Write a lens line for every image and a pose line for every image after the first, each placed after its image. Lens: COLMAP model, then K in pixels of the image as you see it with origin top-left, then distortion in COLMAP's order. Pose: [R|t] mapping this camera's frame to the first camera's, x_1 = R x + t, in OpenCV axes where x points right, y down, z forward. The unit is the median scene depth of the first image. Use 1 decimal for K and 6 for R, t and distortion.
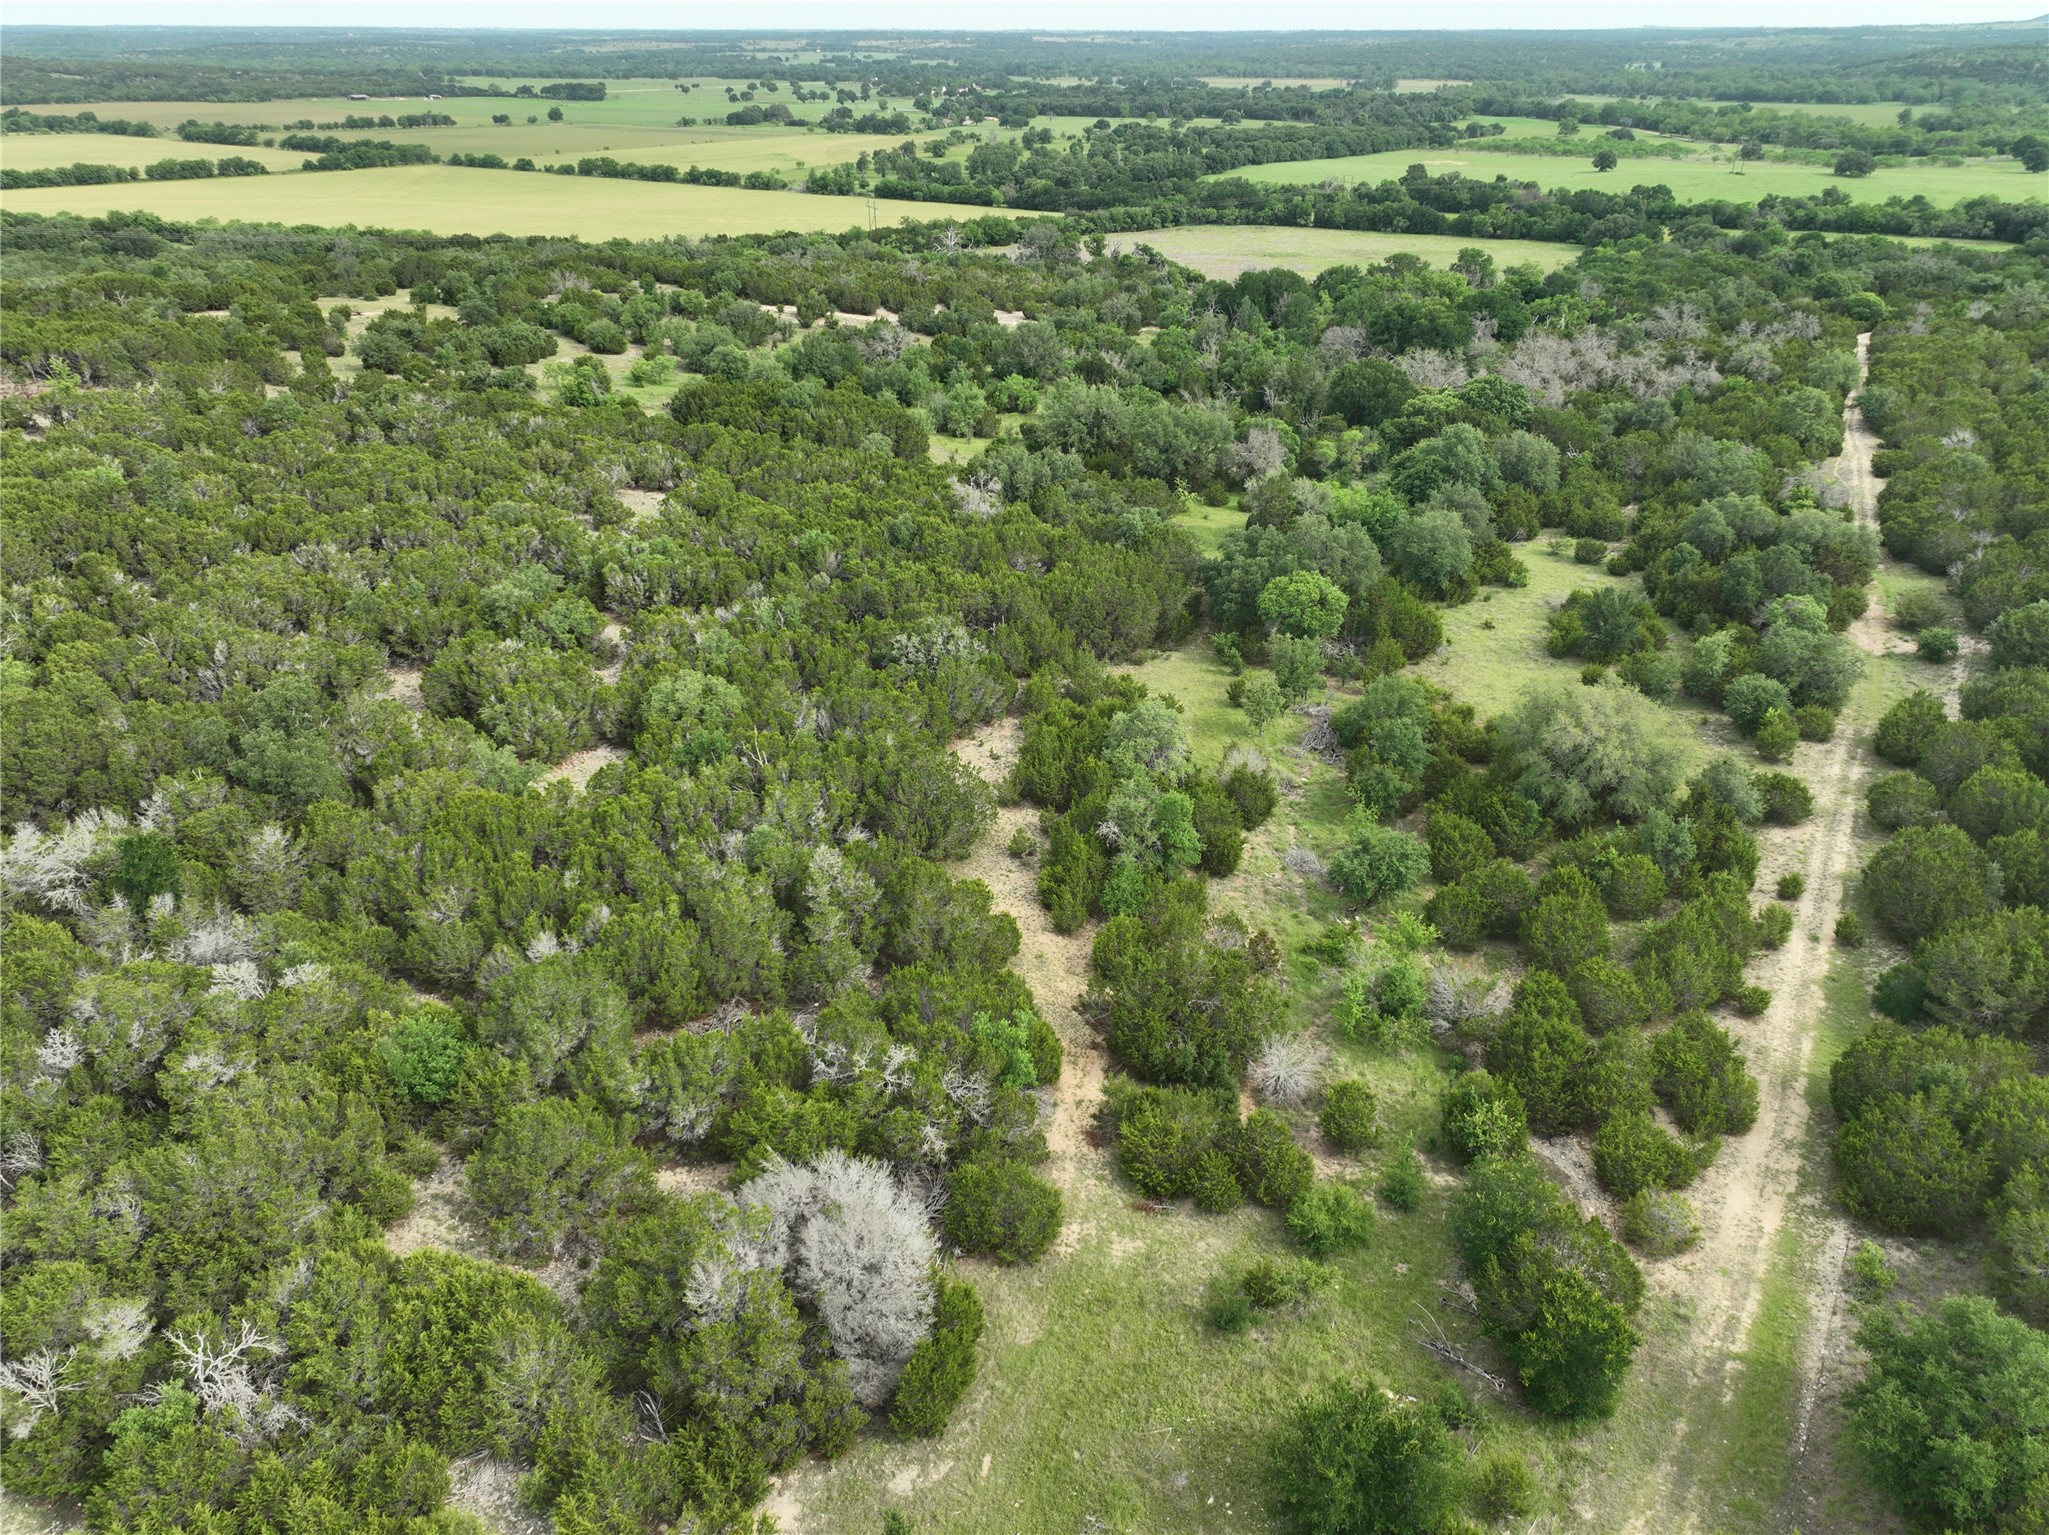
lens RADIAL K [[1441.8, 0, 1030.8], [0, 1441.8, 768.5], [0, 0, 1]] dist [-0.003204, 0.022201]
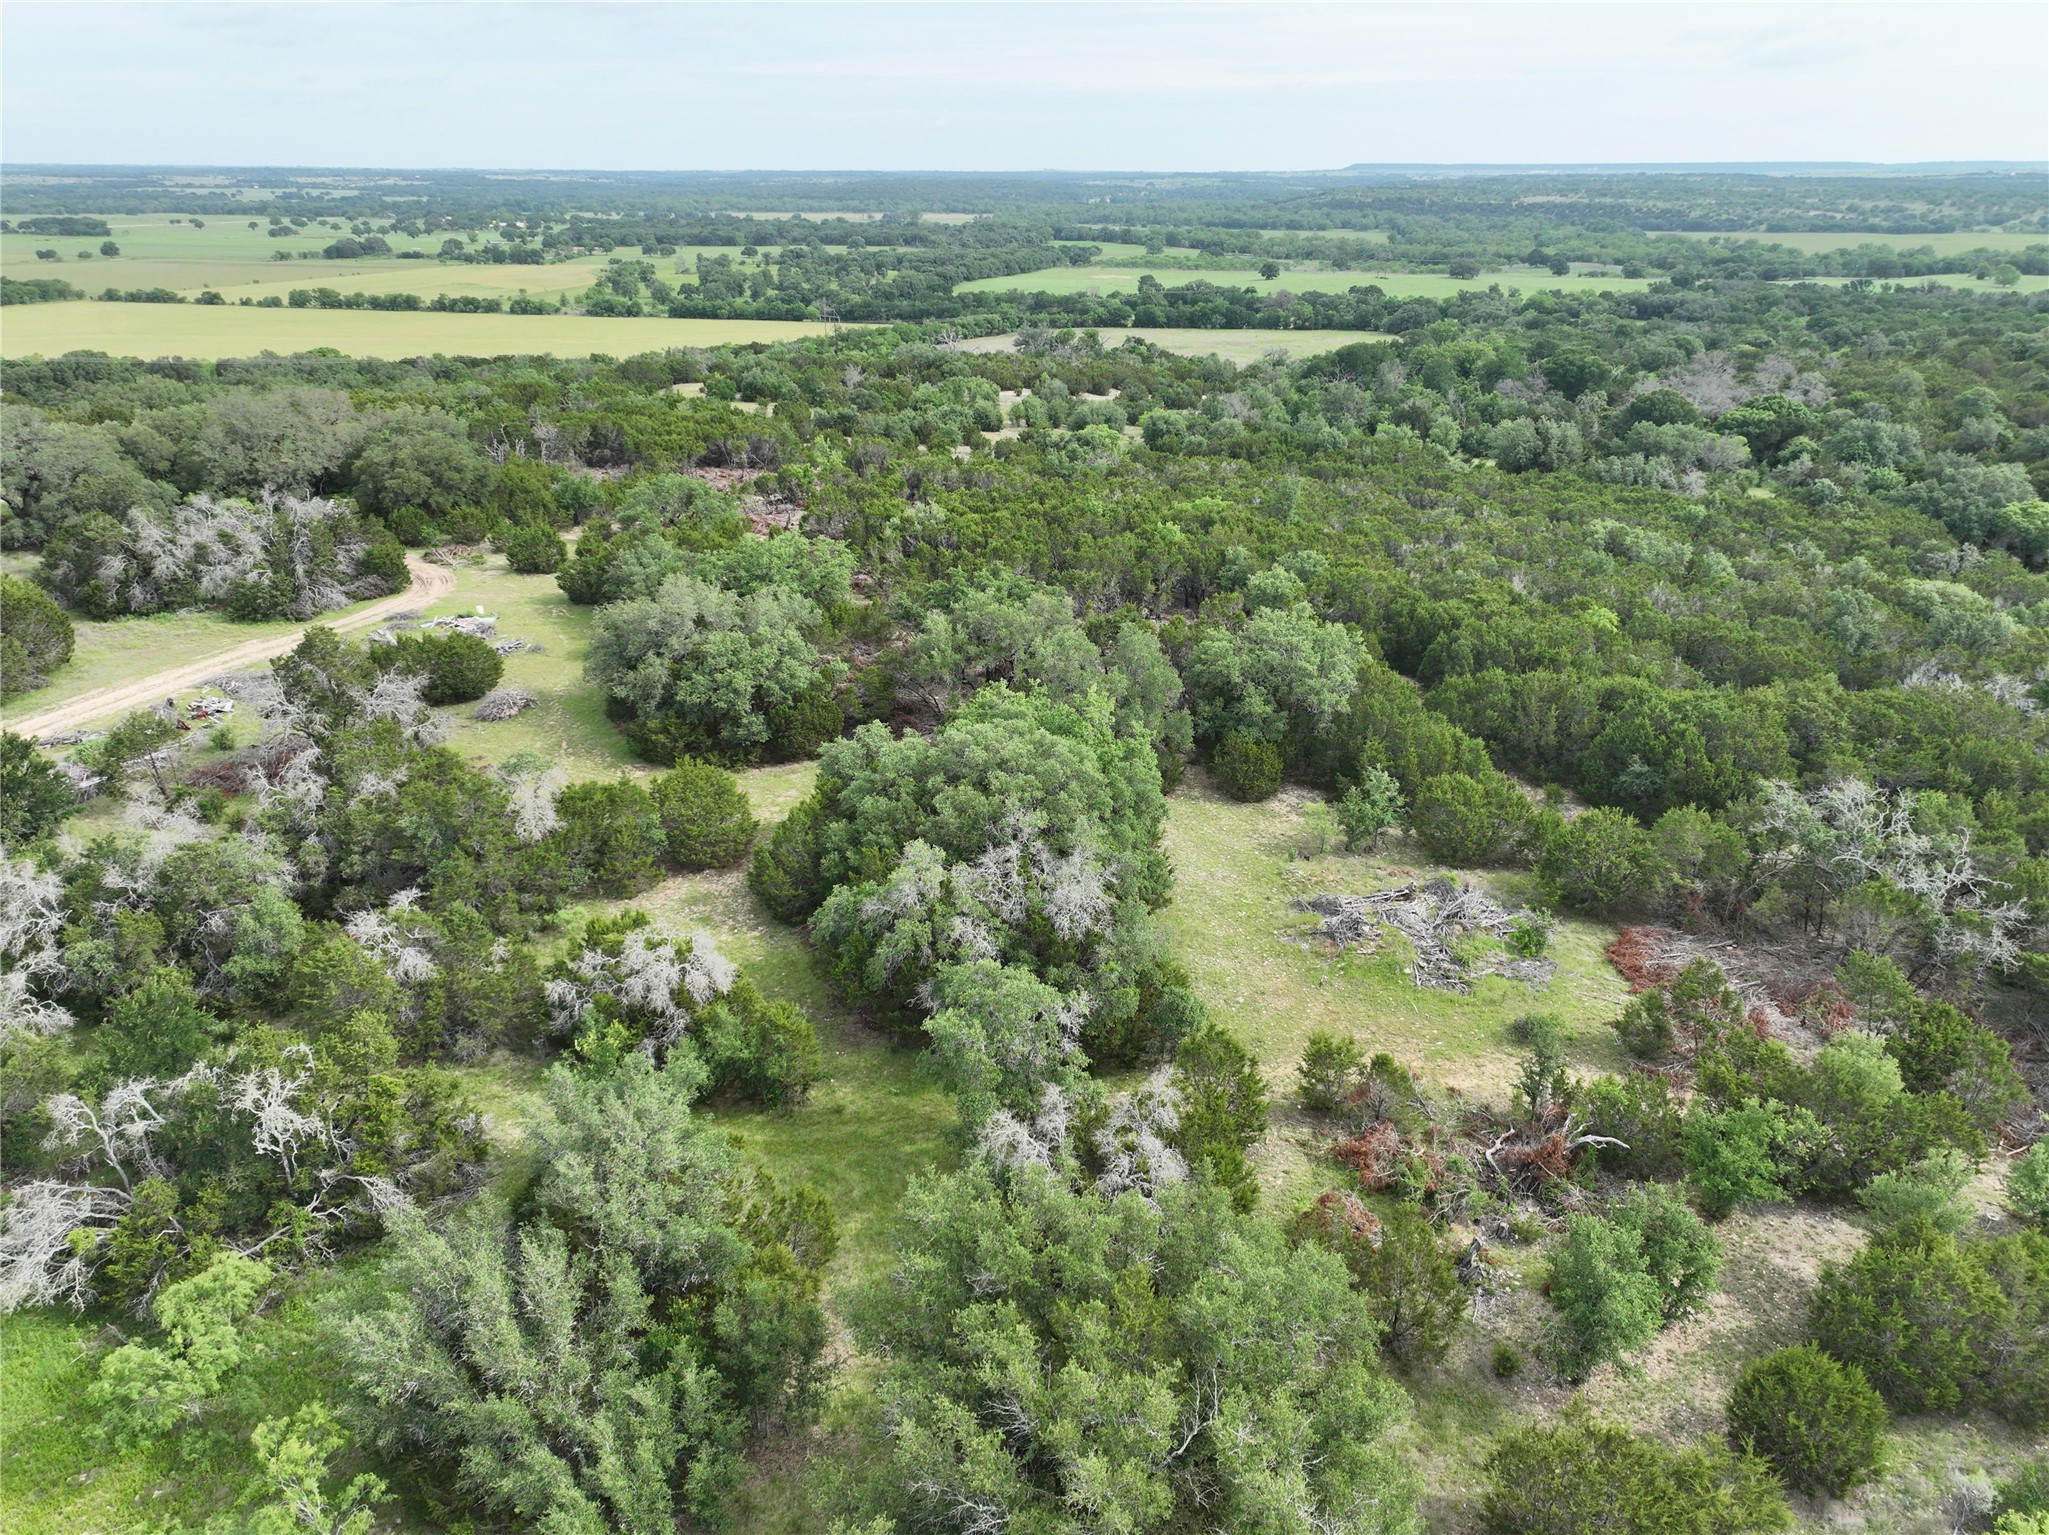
lens RADIAL K [[1441.8, 0, 1030.8], [0, 1441.8, 768.5], [0, 0, 1]] dist [-0.003204, 0.022201]
pose [[0.934272, -0.134105, 0.330380, -0.182838], [0.160133, 0.985686, -0.052732, 0.005223], [-0.318580, 0.102170, 0.942374, 0.003316]]
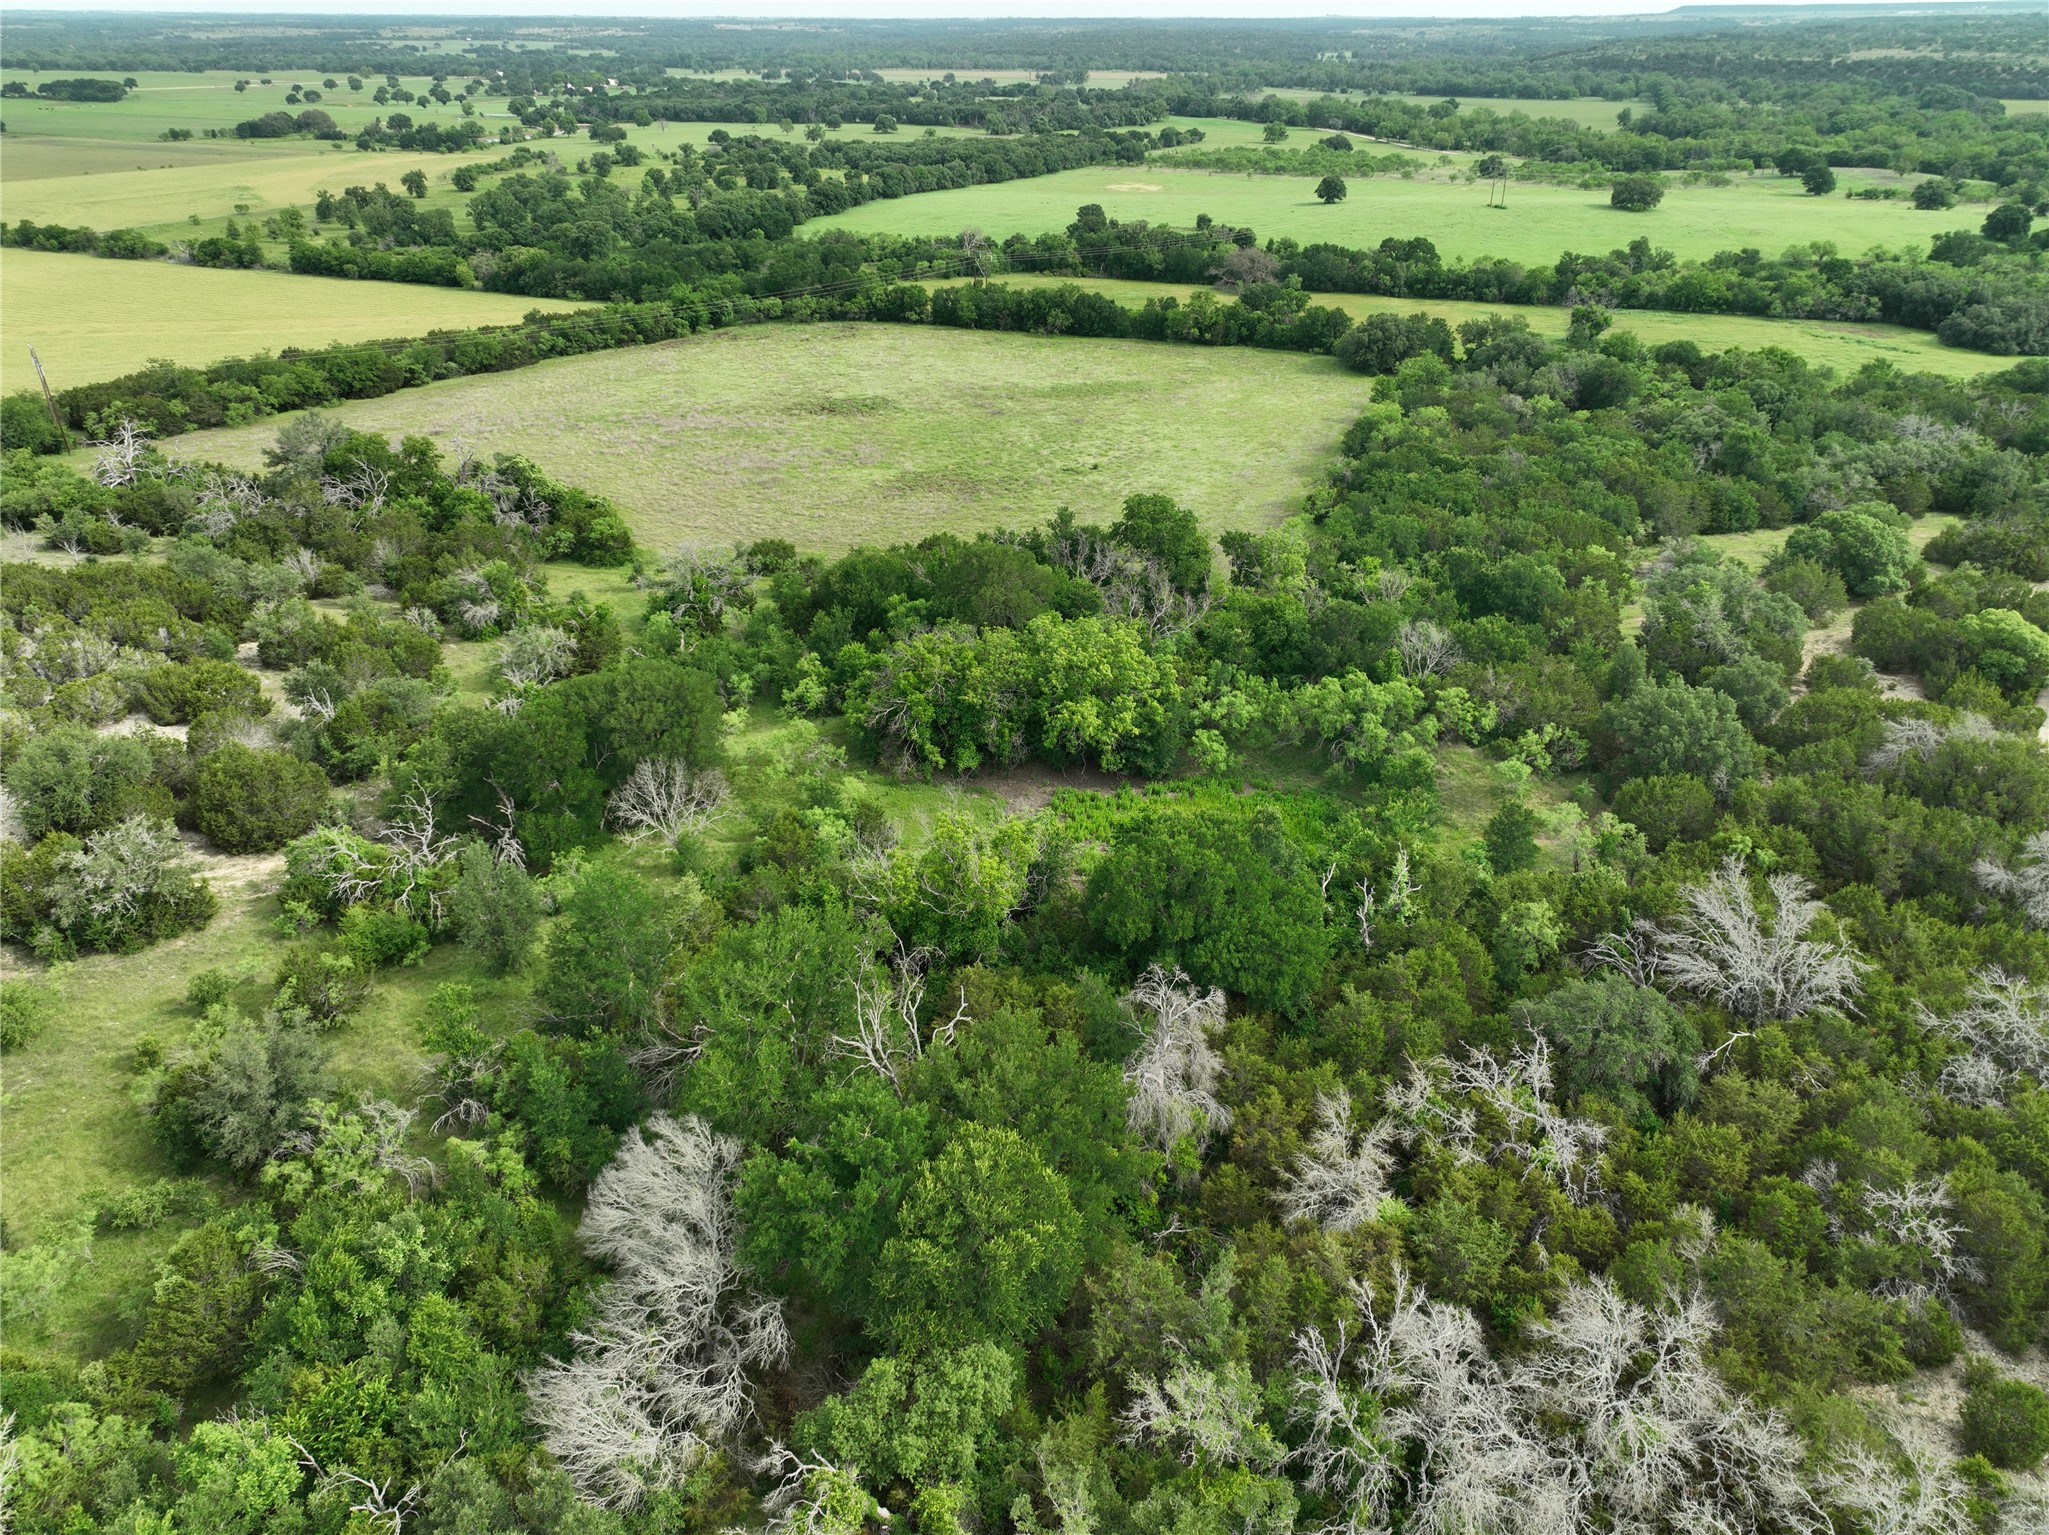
lens RADIAL K [[1441.8, 0, 1030.8], [0, 1441.8, 768.5], [0, 0, 1]] dist [-0.003204, 0.022201]
pose [[0.983441, -0.083402, 0.160896, 0.073339], [0.082246, 0.996516, 0.013846, -0.111585], [-0.161490, -0.000383, 0.986874, 0.216467]]
